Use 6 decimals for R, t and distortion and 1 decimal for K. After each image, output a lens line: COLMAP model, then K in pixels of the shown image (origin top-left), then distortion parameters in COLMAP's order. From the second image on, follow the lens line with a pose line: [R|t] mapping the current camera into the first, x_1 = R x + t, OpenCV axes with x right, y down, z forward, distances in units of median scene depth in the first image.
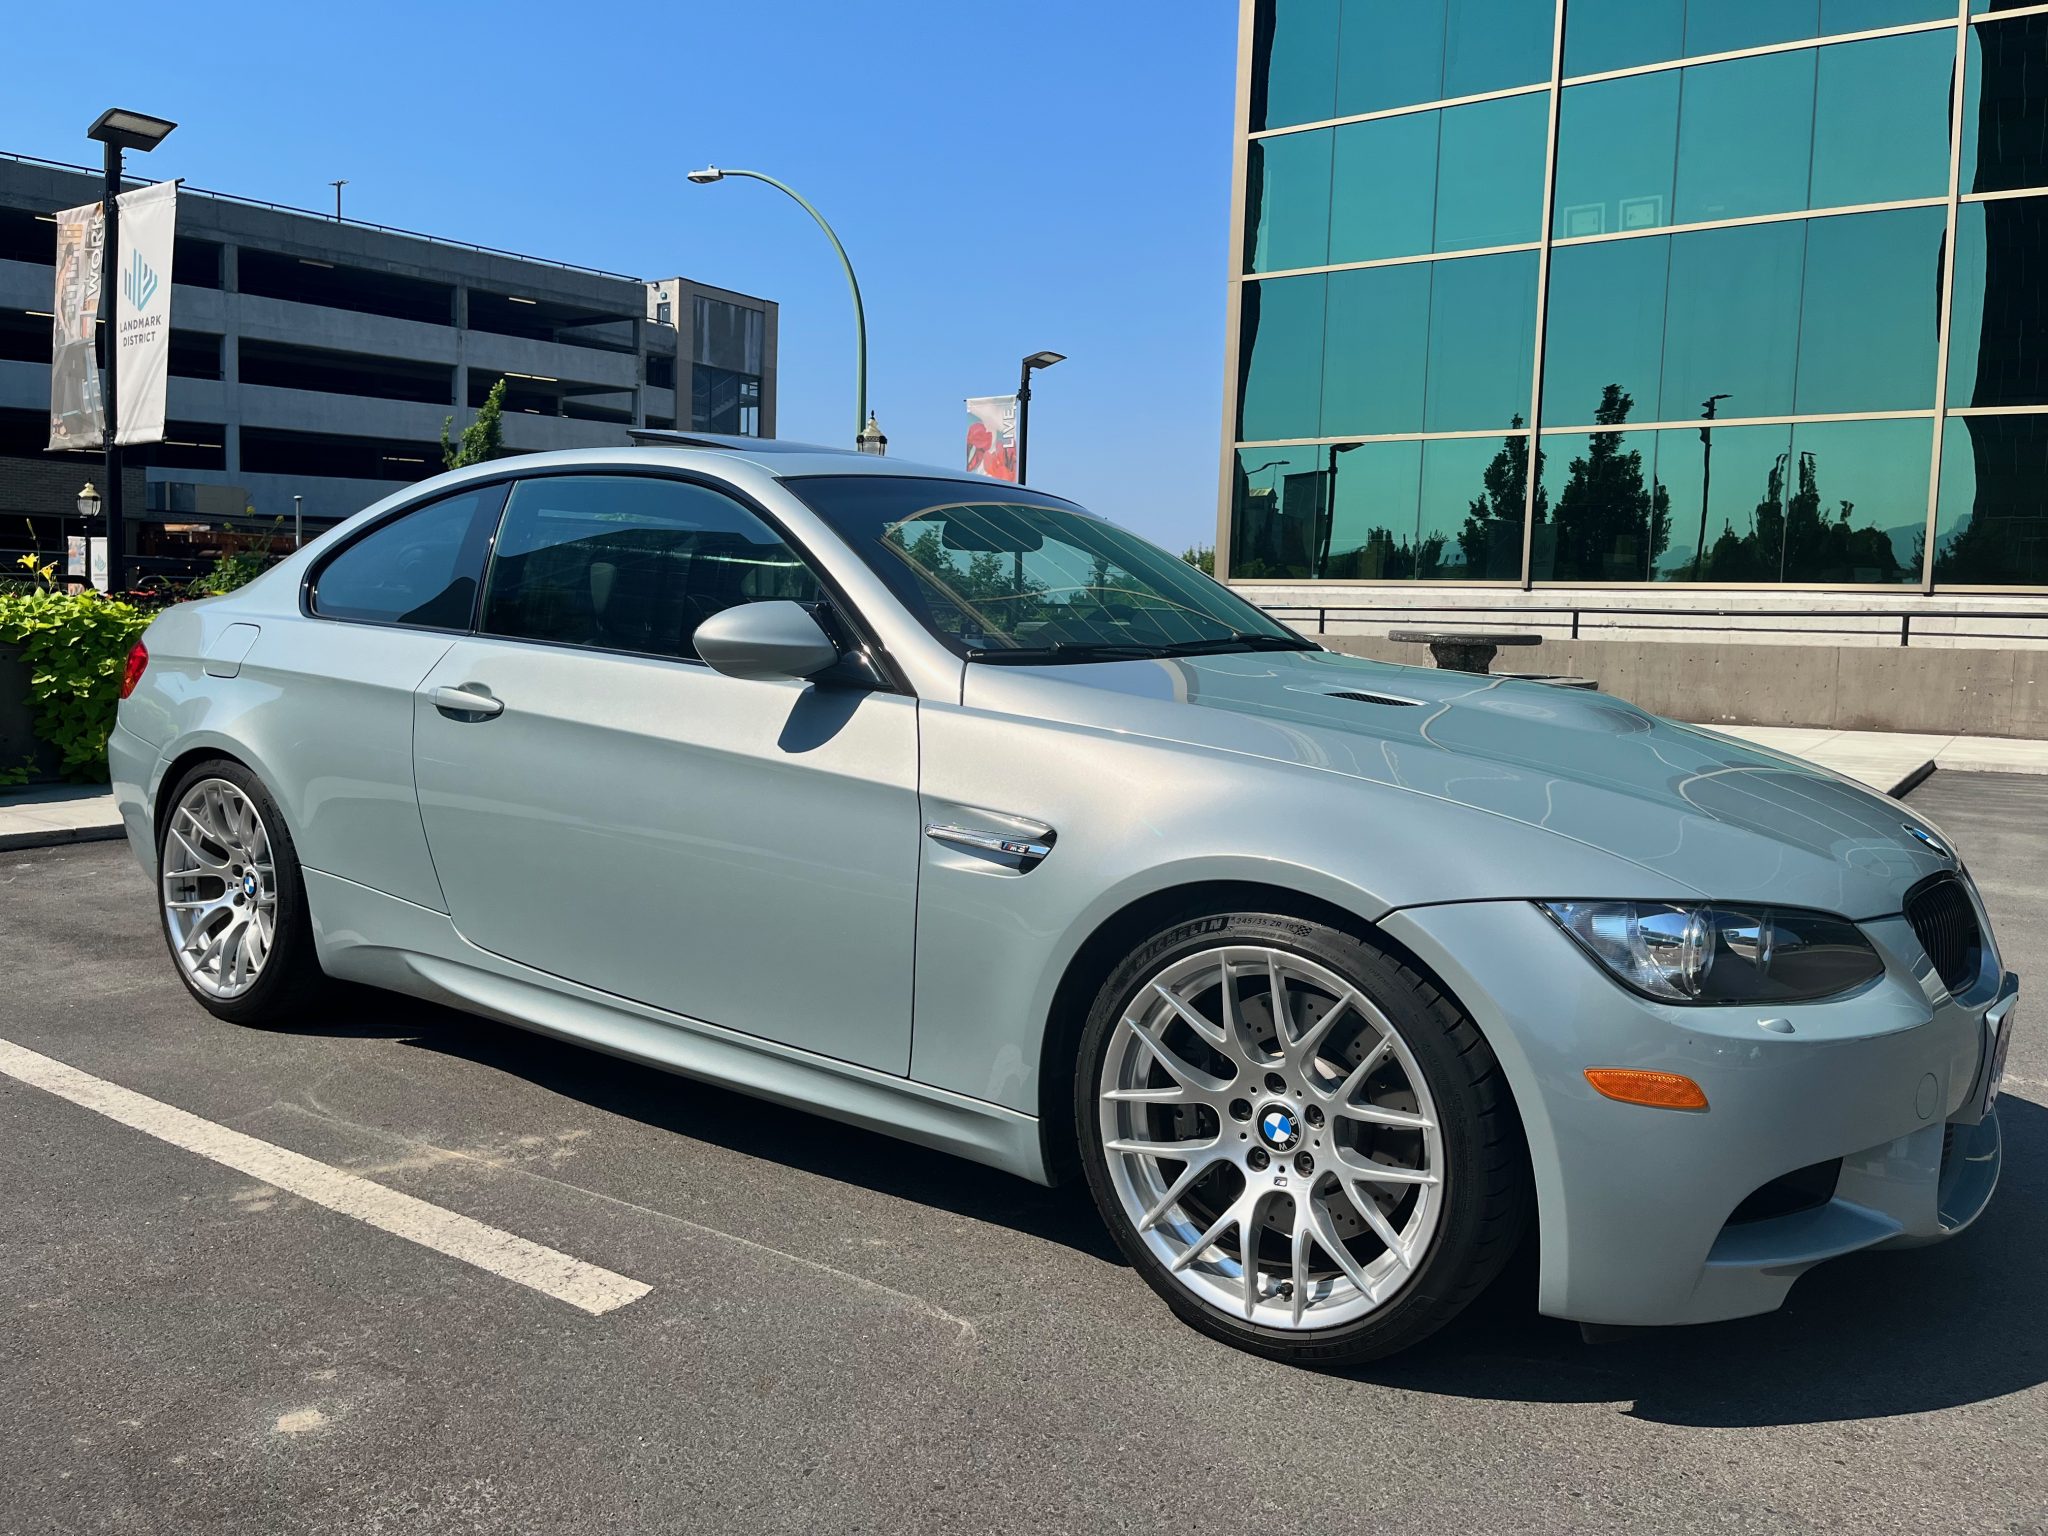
lens RADIAL K [[1586.8, 0, 1030.5], [0, 1586.8, 759.1], [0, 0, 1]] dist [0.062103, -0.090444]
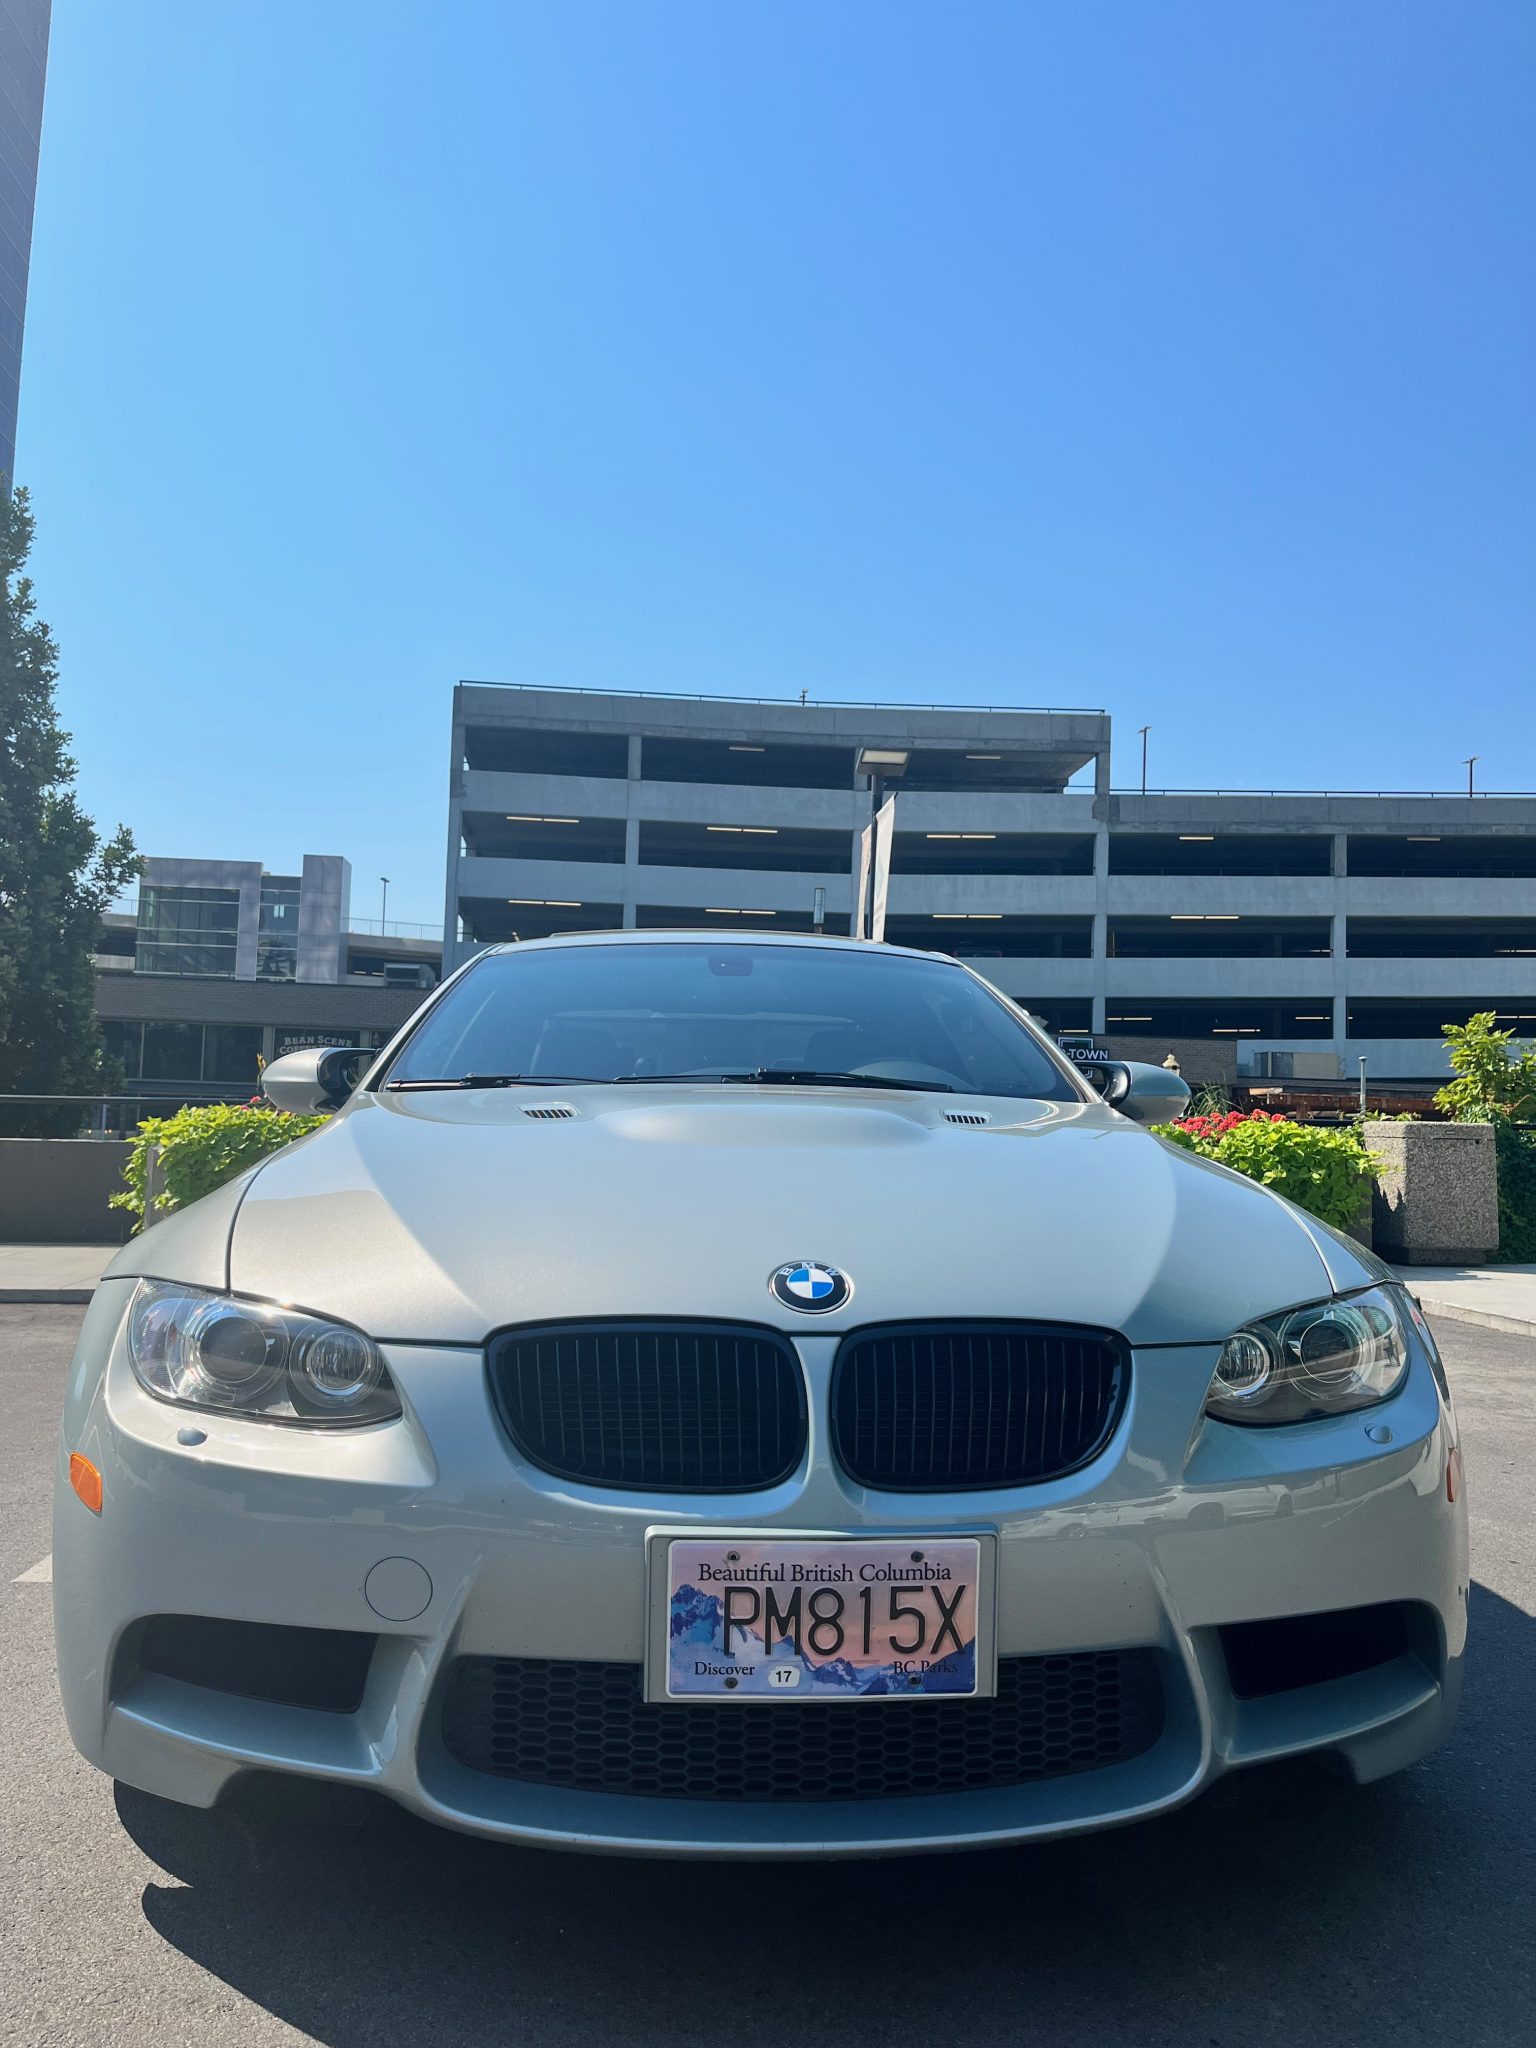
lens RADIAL K [[1567.1, 0, 732.0], [0, 1567.1, 1065.9], [0, 0, 1]] dist [0.053567, -0.088128]
pose [[0.630467, -0.048985, -0.774669, 0.717959], [-0.077686, 0.989014, -0.125763, 0.030489], [0.772319, 0.139470, 0.619735, 0.373264]]
